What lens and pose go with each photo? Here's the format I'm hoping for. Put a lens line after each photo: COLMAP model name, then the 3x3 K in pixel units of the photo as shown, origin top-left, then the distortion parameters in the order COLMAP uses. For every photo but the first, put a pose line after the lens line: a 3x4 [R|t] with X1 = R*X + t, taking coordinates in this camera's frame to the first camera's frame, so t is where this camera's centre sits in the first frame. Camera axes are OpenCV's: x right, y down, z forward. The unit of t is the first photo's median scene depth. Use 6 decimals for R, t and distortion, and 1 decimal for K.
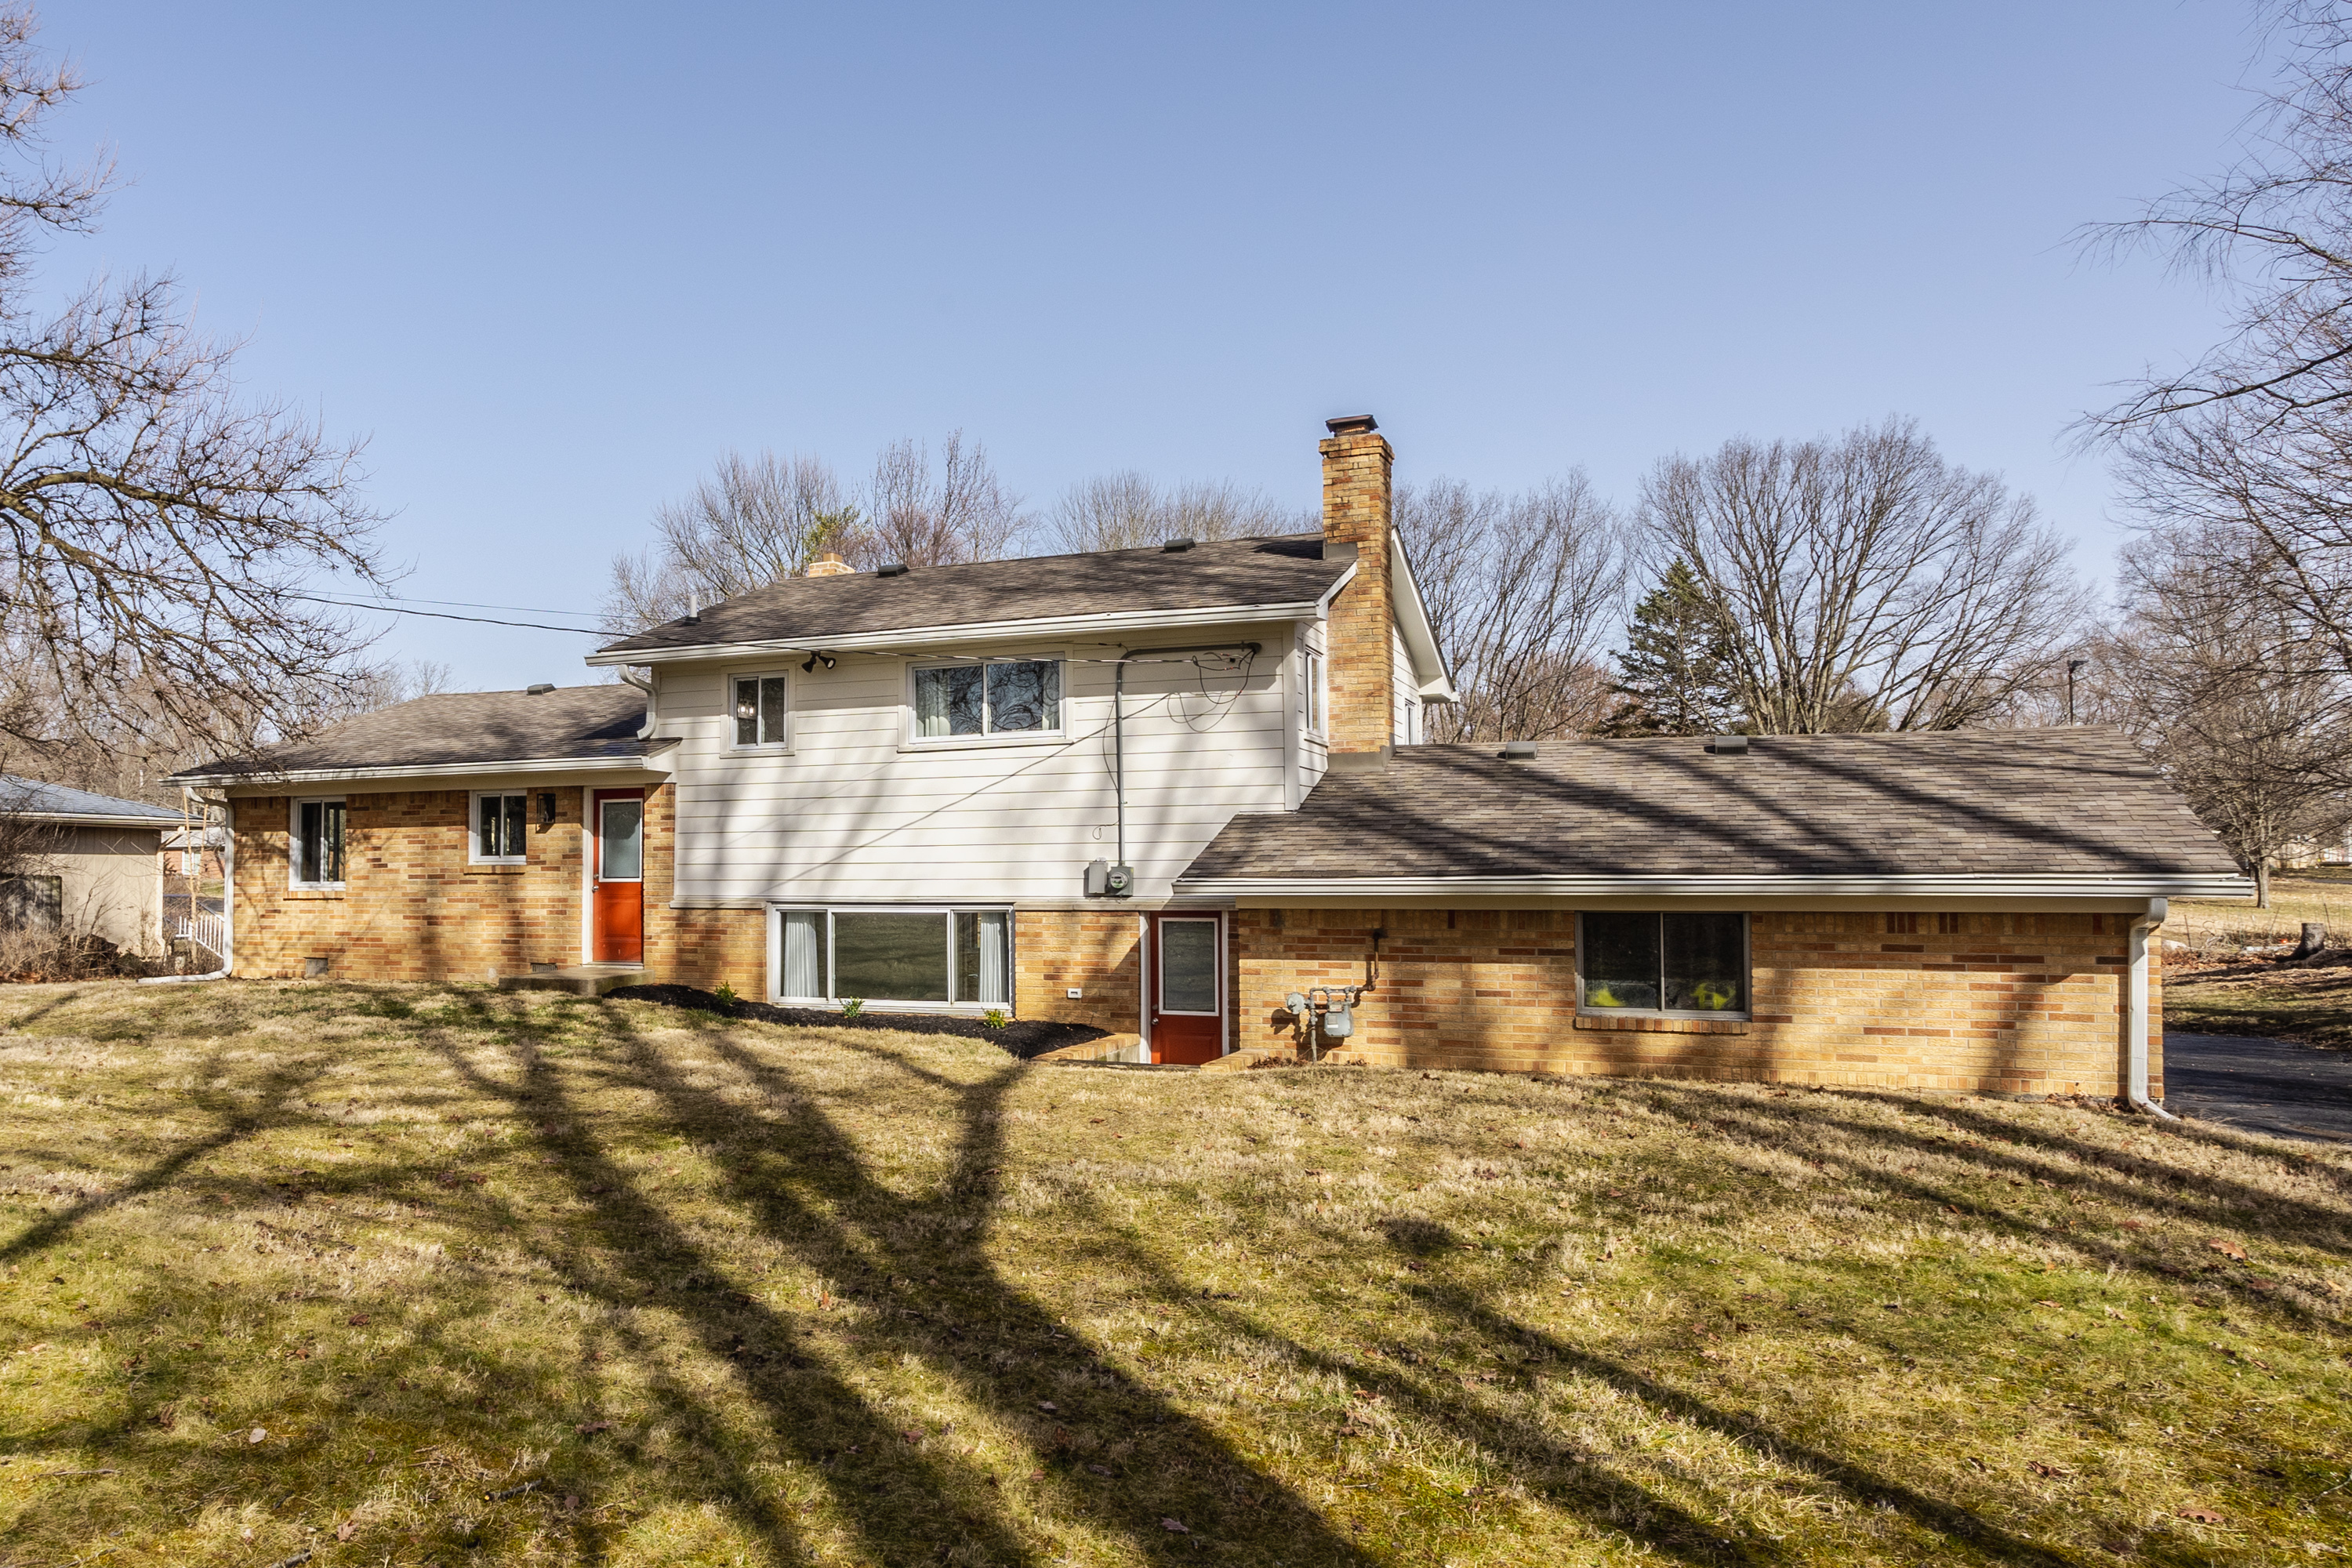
lens RADIAL K [[1635.2, 0, 965.8], [0, 1635.2, 832.6], [0, 0, 1]] dist [-0.047100, 0.001764]
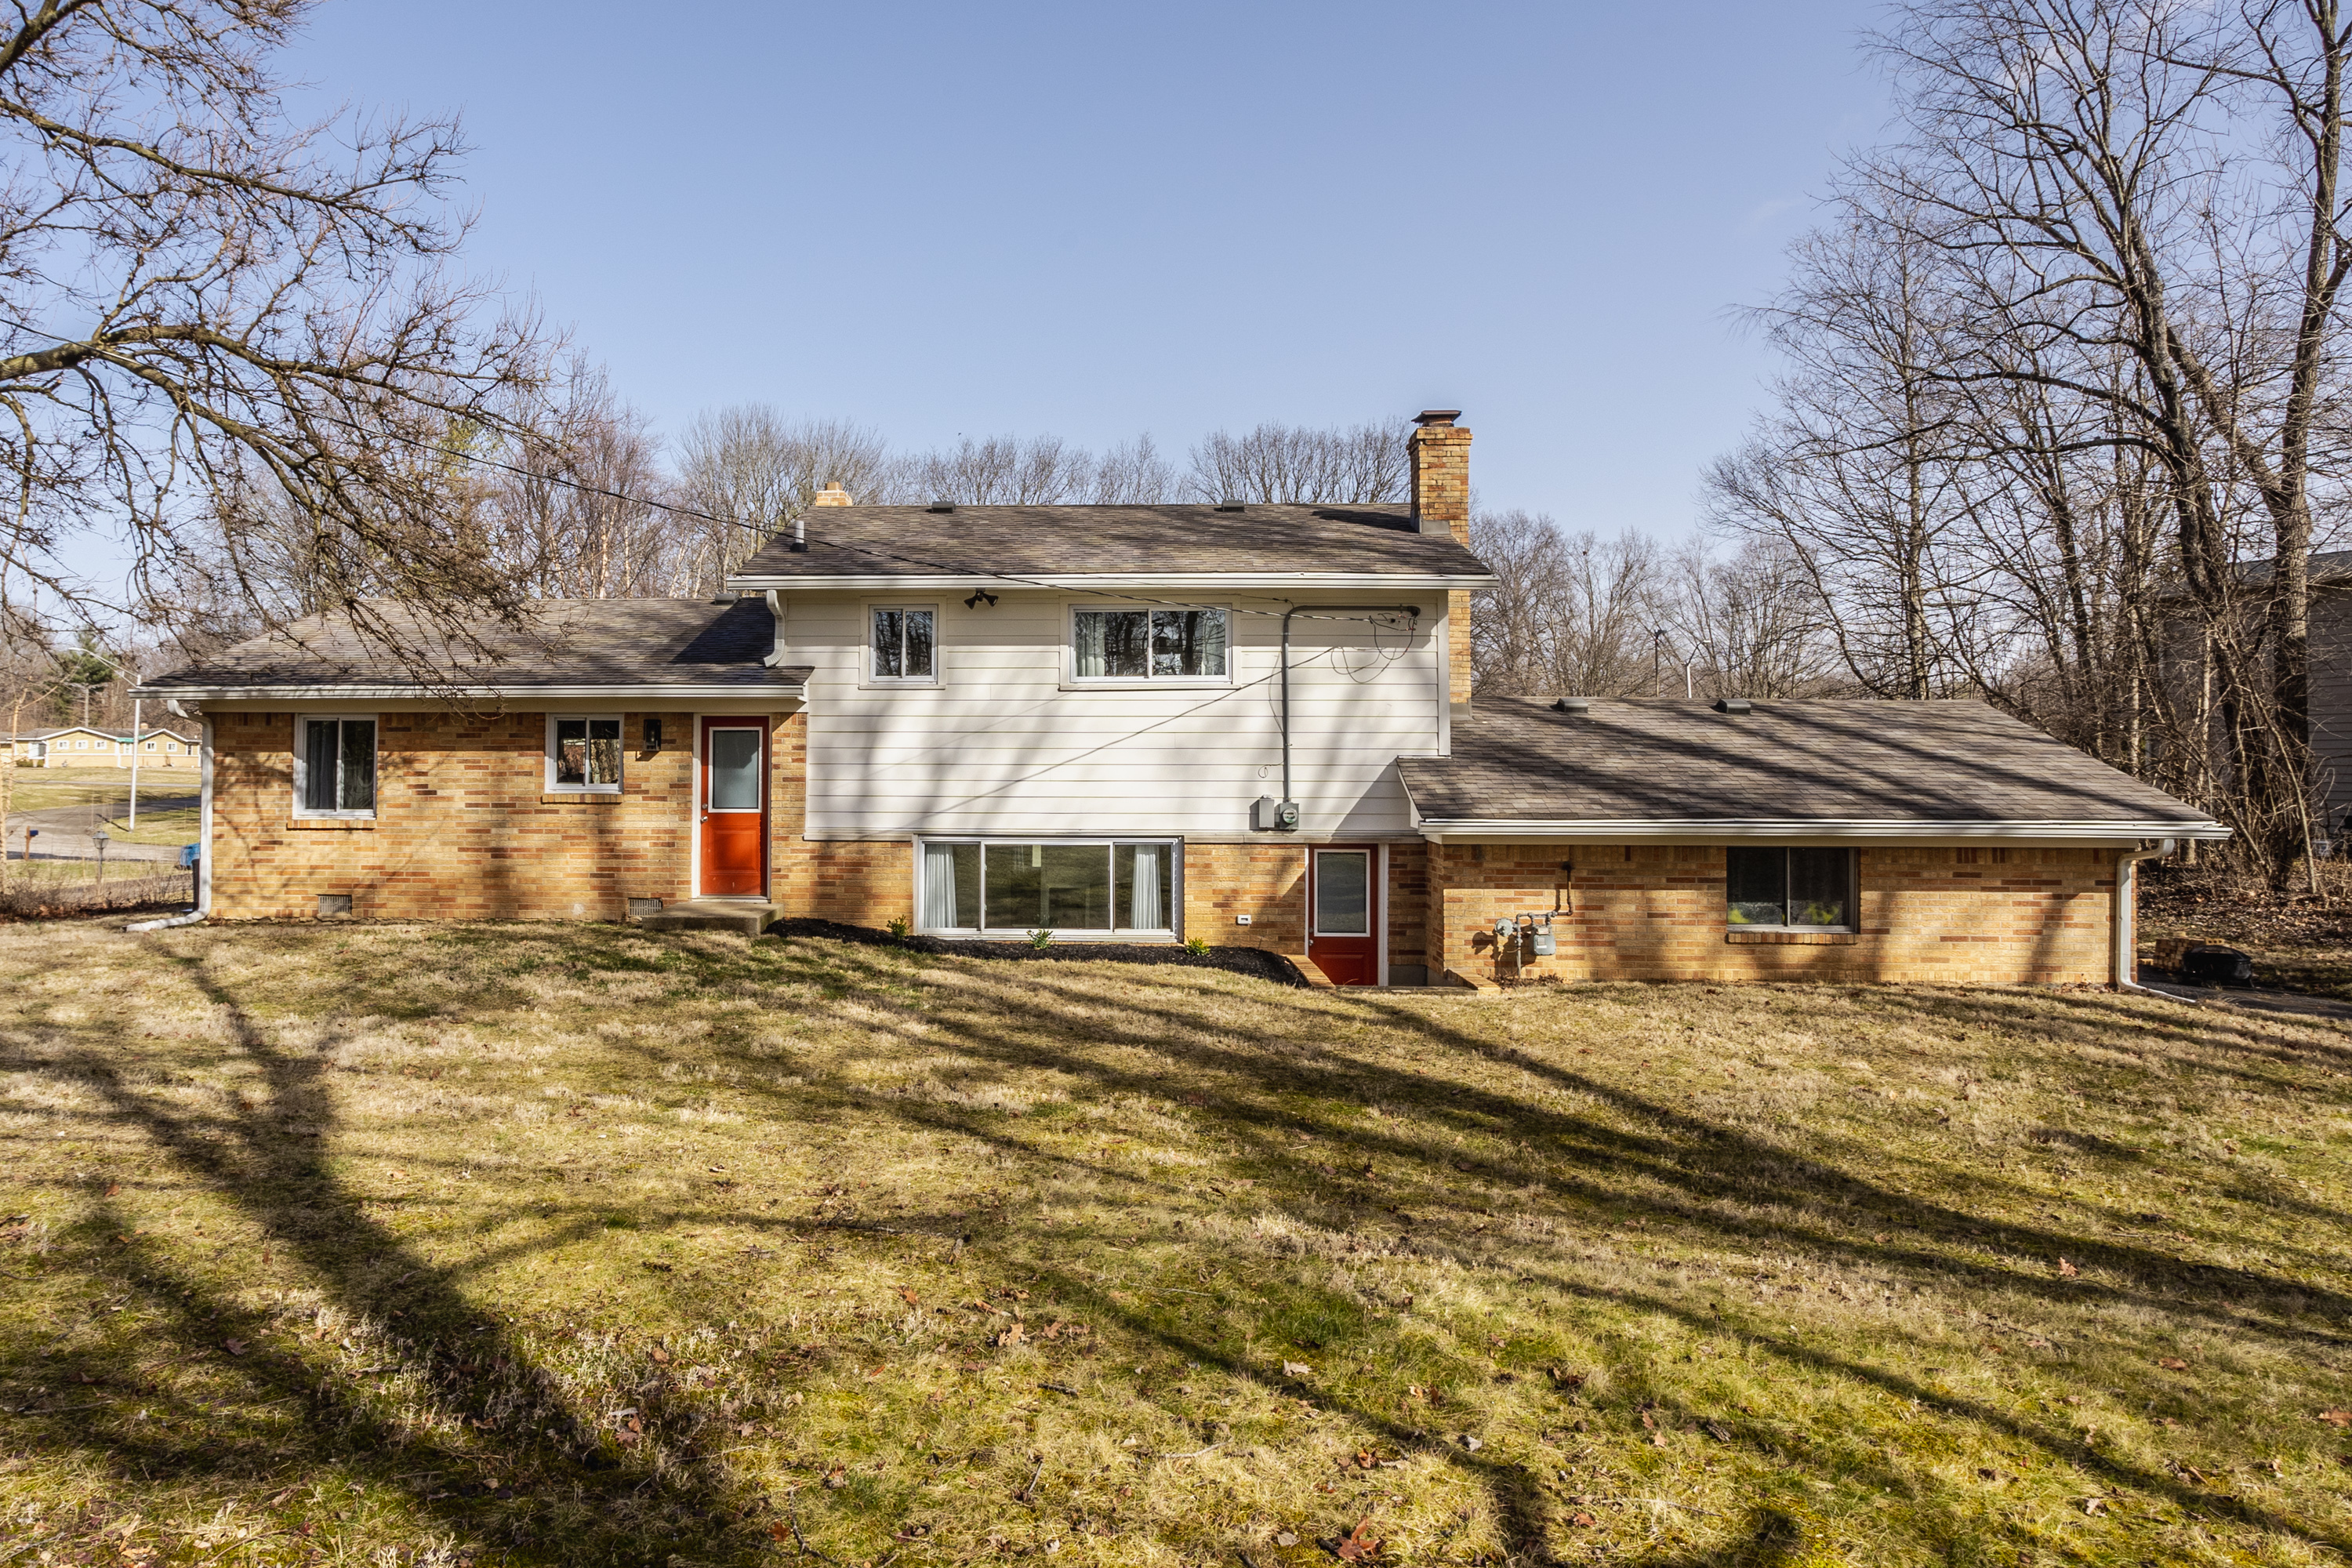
lens RADIAL K [[1469.0, 0, 1042.8], [0, 1469.0, 741.6], [0, 0, 1]] dist [-0.041842, 0.001125]
pose [[0.930392, 0.014987, 0.366260, -0.404656], [-0.017168, 0.999849, 0.002700, -0.019564], [-0.366164, -0.008800, 0.930509, 0.139267]]
